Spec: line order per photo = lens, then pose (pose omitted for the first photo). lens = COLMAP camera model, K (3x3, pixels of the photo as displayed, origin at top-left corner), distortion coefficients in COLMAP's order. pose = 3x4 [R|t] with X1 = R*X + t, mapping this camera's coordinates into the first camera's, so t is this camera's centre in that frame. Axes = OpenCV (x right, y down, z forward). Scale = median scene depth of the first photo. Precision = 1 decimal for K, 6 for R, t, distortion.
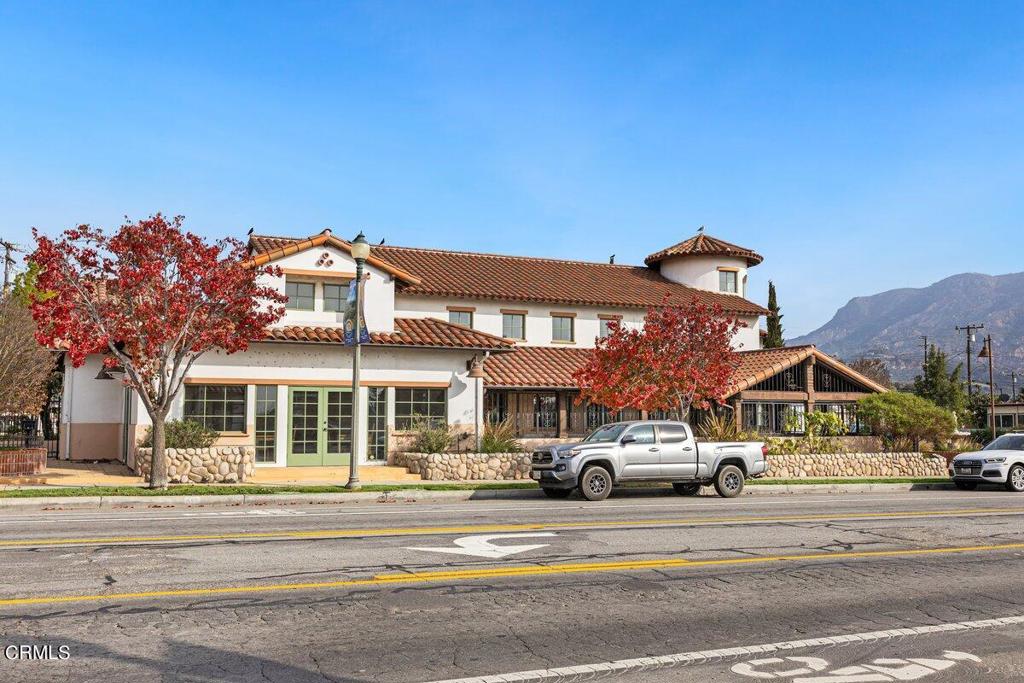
lens RADIAL K [[1007.1, 0, 512.0], [0, 1007.1, 341.5], [0, 0, 1]] dist [0.000099, -0.001674]
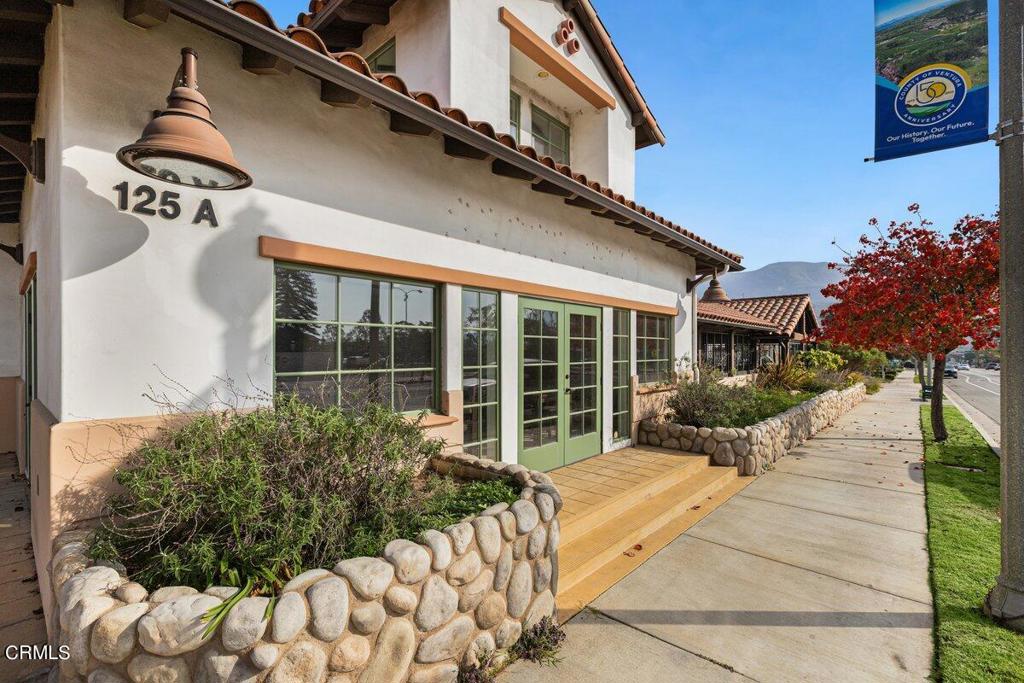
lens RADIAL K [[458.5, 0, 512.0], [0, 458.5, 351.1], [0, 0, 1]] dist [-0.000056, -0.000052]
pose [[0.915269, -0.002544, 0.402835, -0.298768], [-0.028943, 0.996981, 0.072056, 0.052879], [-0.401802, -0.077610, 0.912432, 0.807044]]
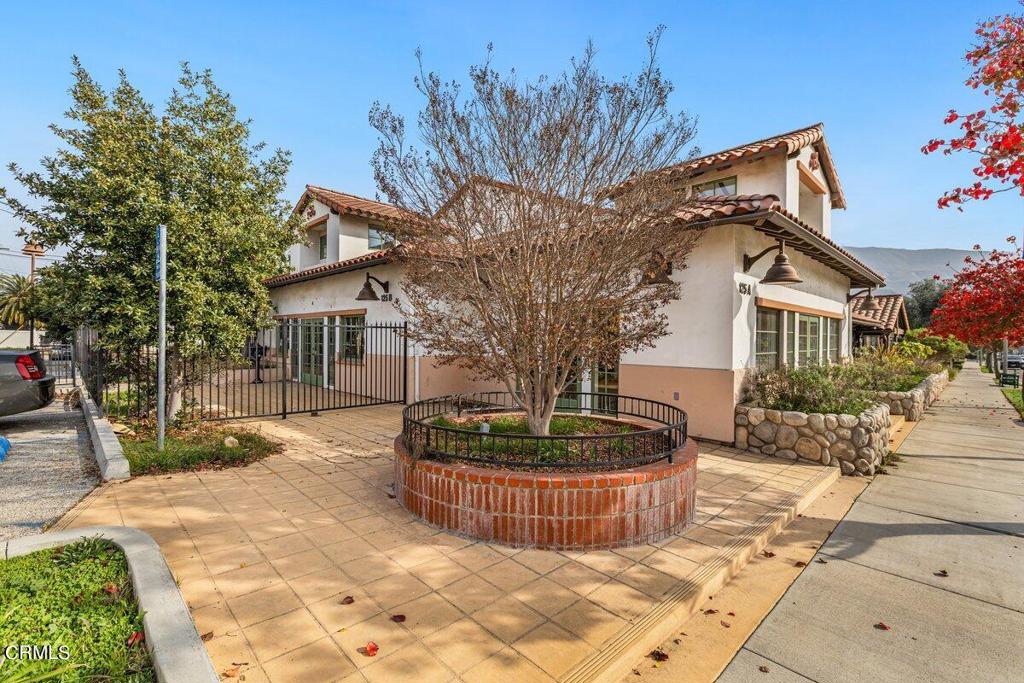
lens RADIAL K [[455.2, 0, 512.0], [0, 455.2, 341.5], [0, 0, 1]] dist [-0.001458, -0.000244]
pose [[0.941425, 0.002451, 0.337212, -0.546173], [-0.031864, 0.996146, 0.081716, 0.043247], [-0.335713, -0.087674, 0.937875, 0.726505]]
